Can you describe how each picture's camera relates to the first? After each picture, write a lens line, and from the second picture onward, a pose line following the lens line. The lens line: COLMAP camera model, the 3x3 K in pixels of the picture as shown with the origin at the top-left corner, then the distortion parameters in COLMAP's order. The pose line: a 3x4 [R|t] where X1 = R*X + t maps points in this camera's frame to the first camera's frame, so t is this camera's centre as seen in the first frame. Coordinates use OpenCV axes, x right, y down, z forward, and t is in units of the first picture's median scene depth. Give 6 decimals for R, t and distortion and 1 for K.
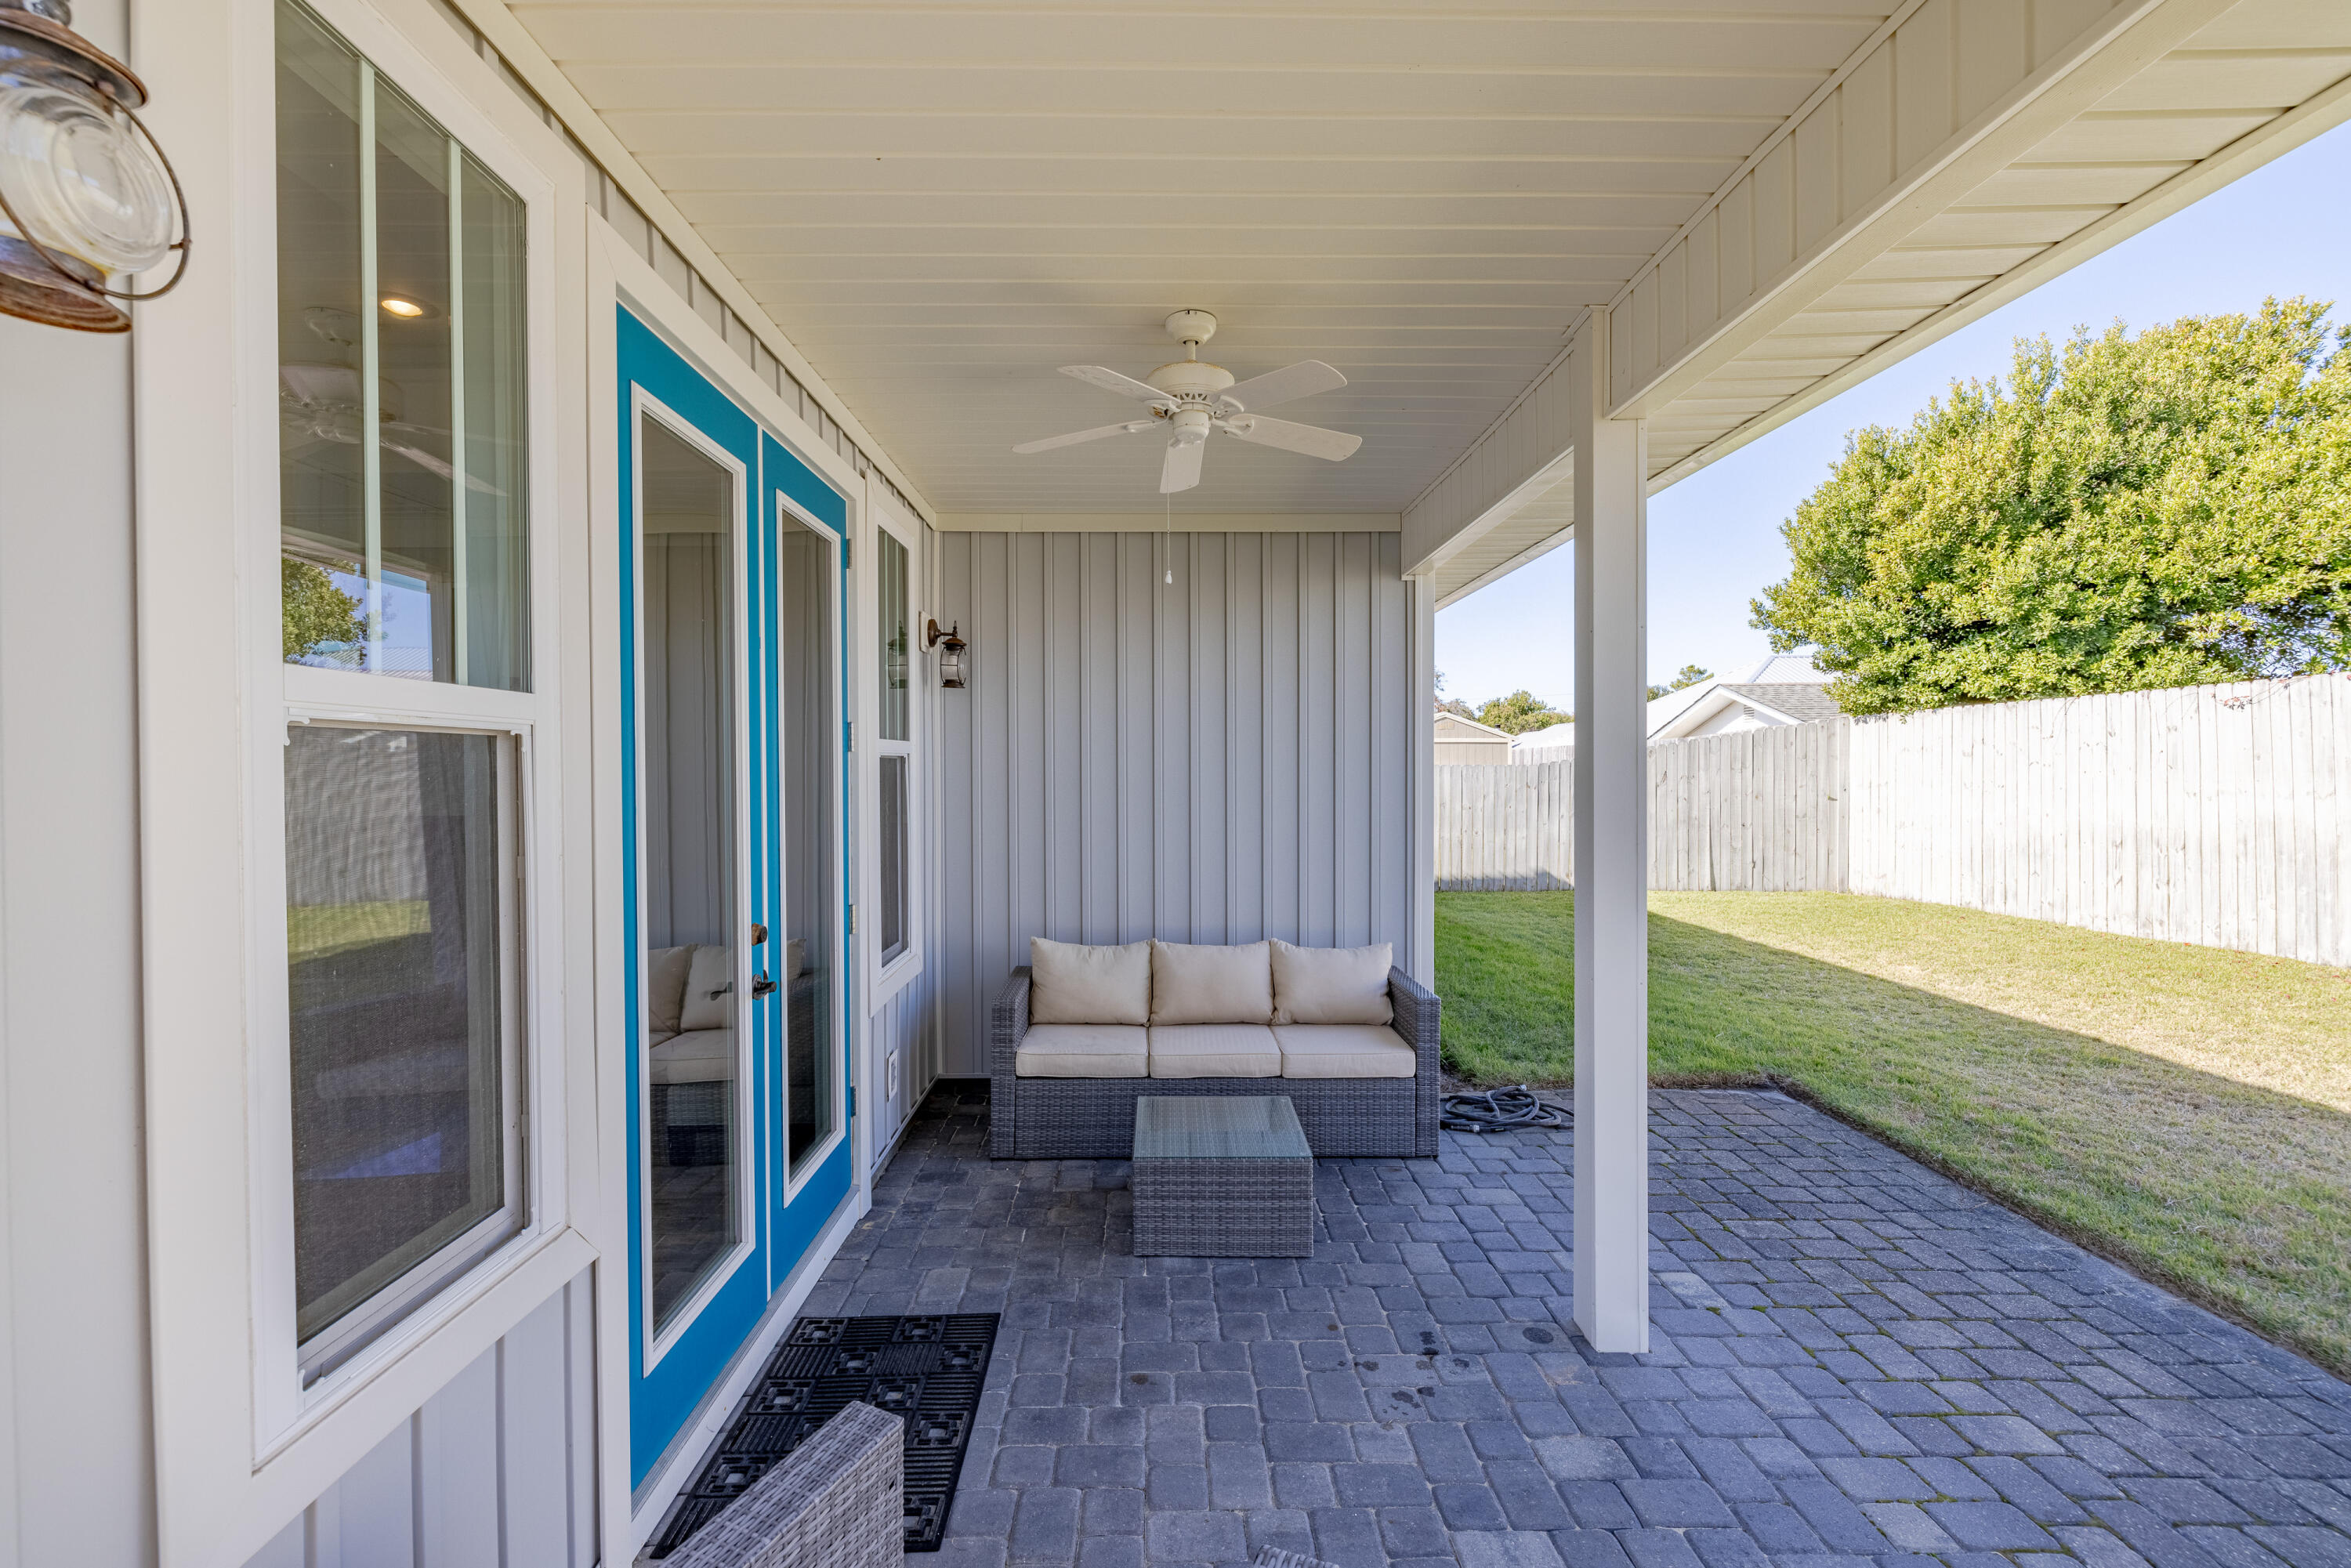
lens RADIAL K [[1016.2, 0, 1185.9], [0, 1016.2, 776.7], [0, 0, 1]] dist [0.000074, -0.000526]
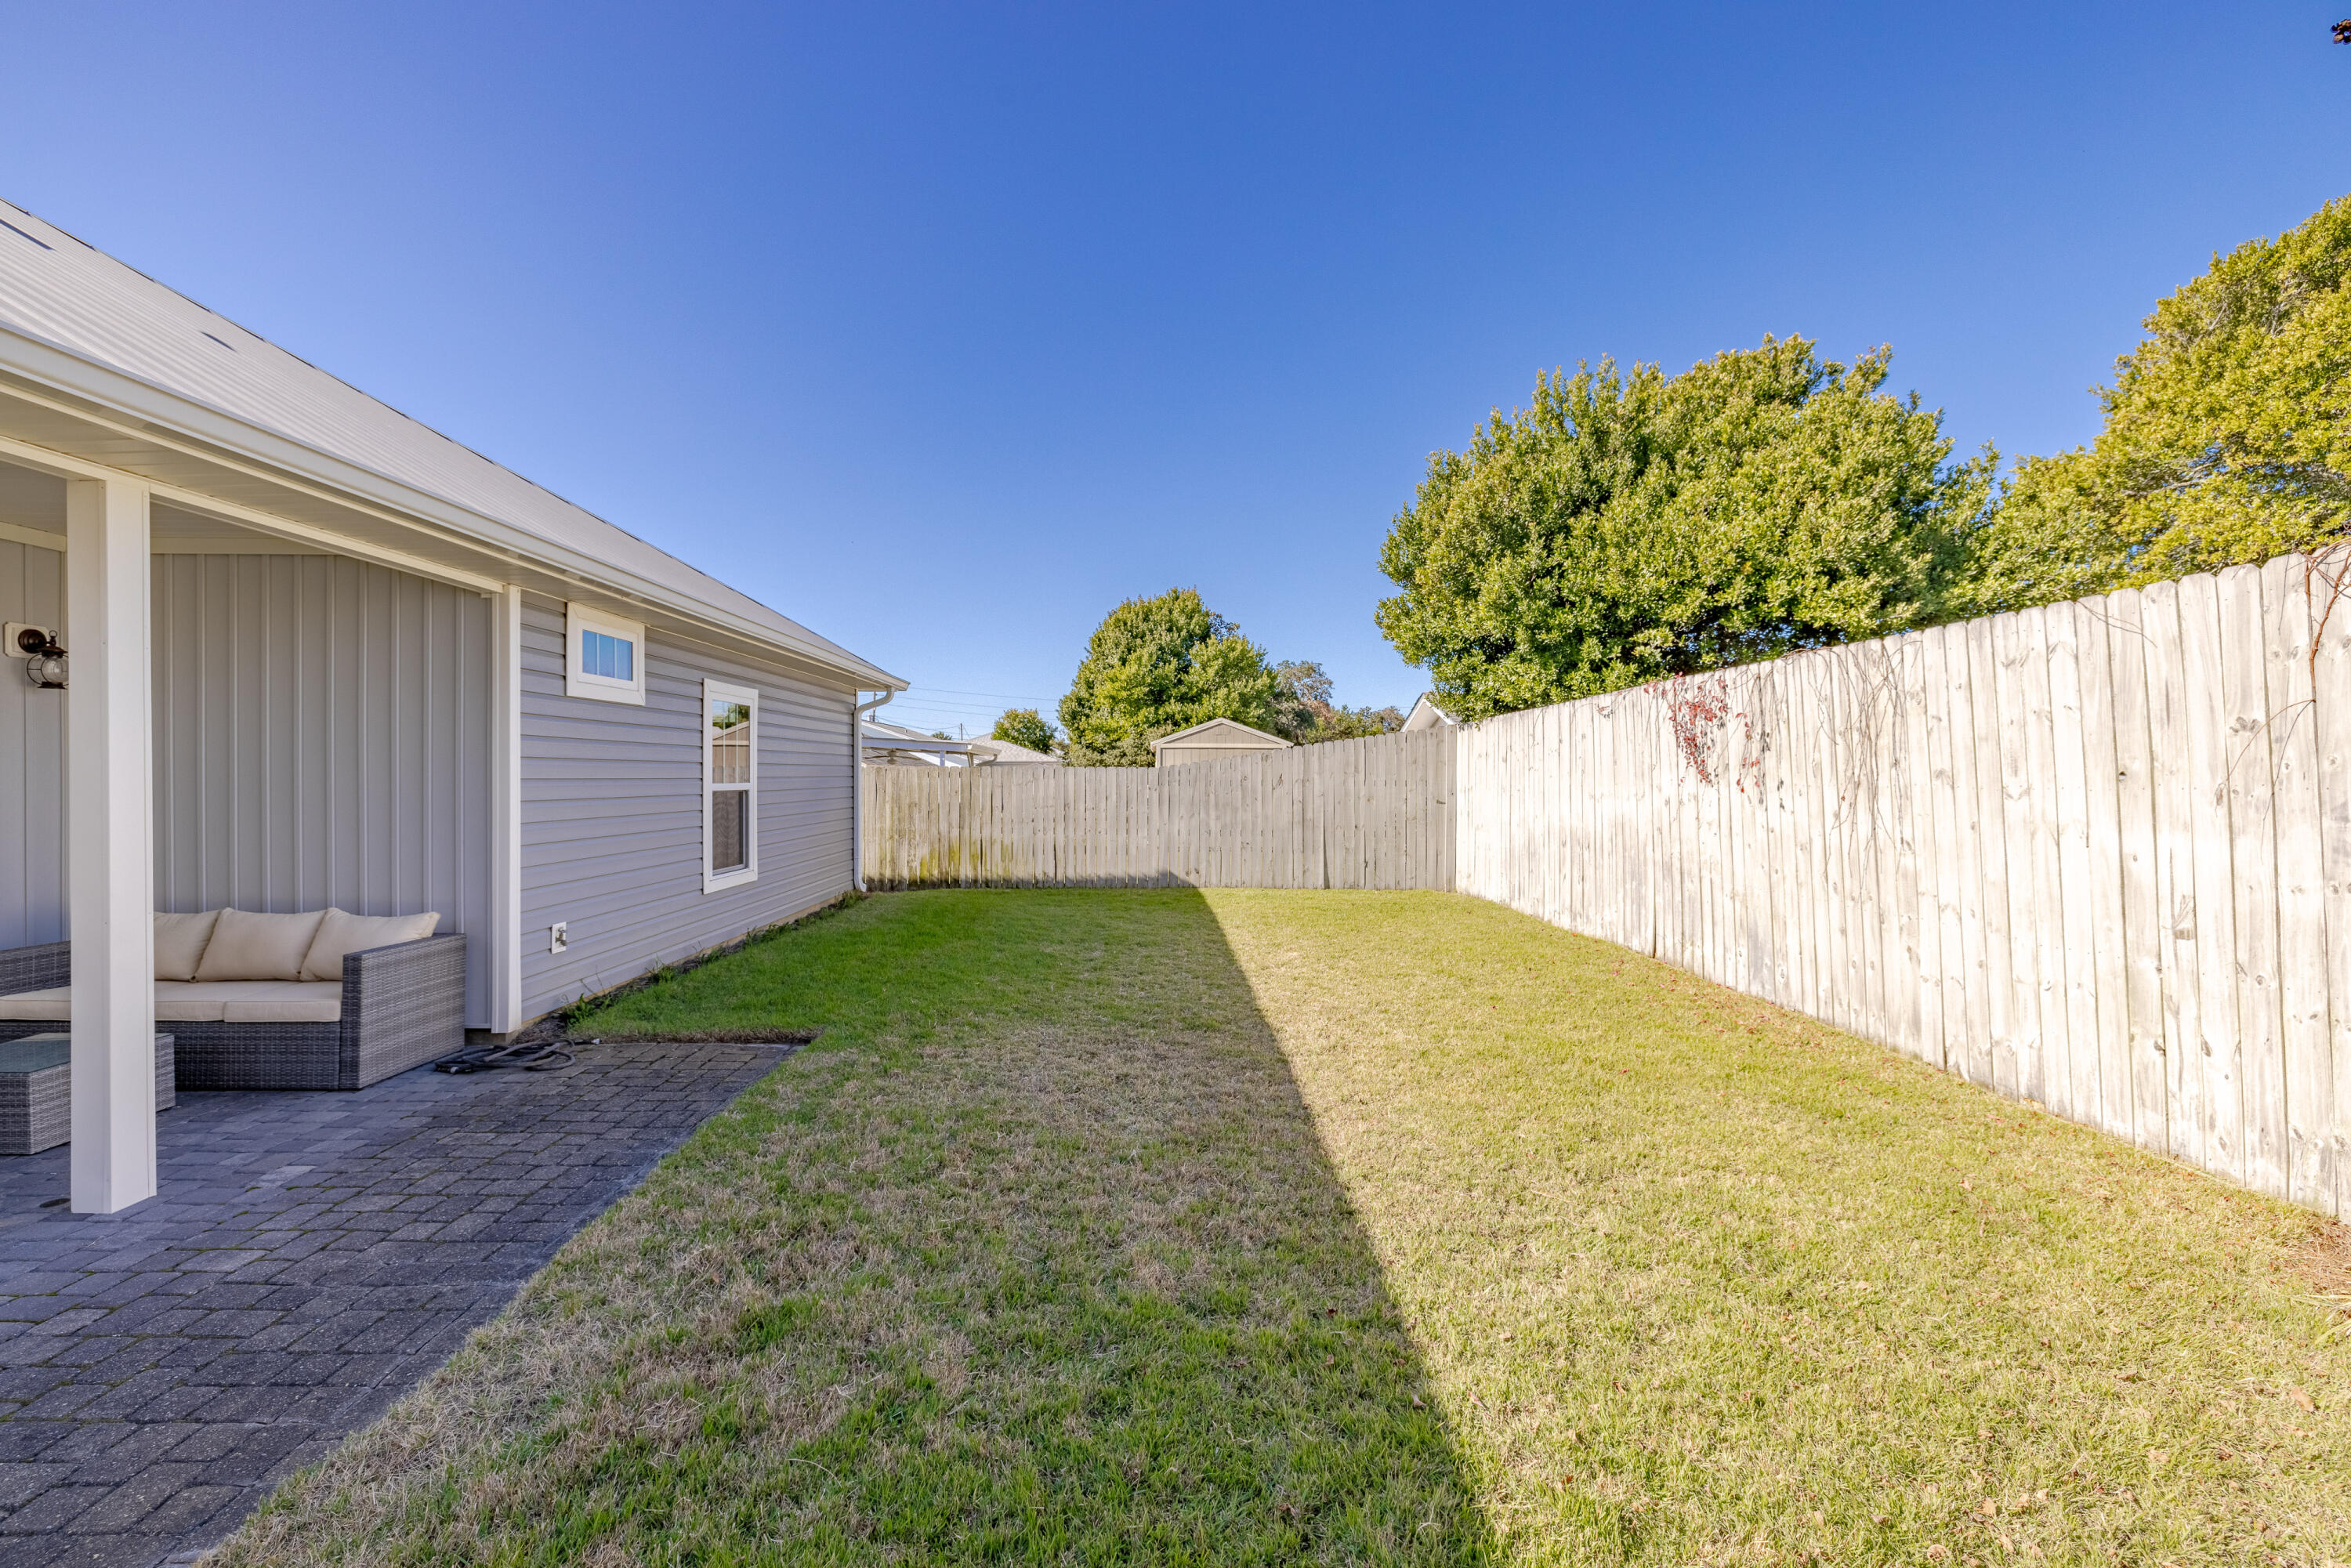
lens RADIAL K [[1016.2, 0, 1156.6], [0, 1016.2, 786.3], [0, 0, 1]] dist [0.000074, -0.000526]
pose [[0.999966, 0.004519, 0.006939, 0.455066], [-0.004531, 0.999988, 0.001651, 0.006676], [-0.006932, -0.001682, 0.999975, -0.071551]]
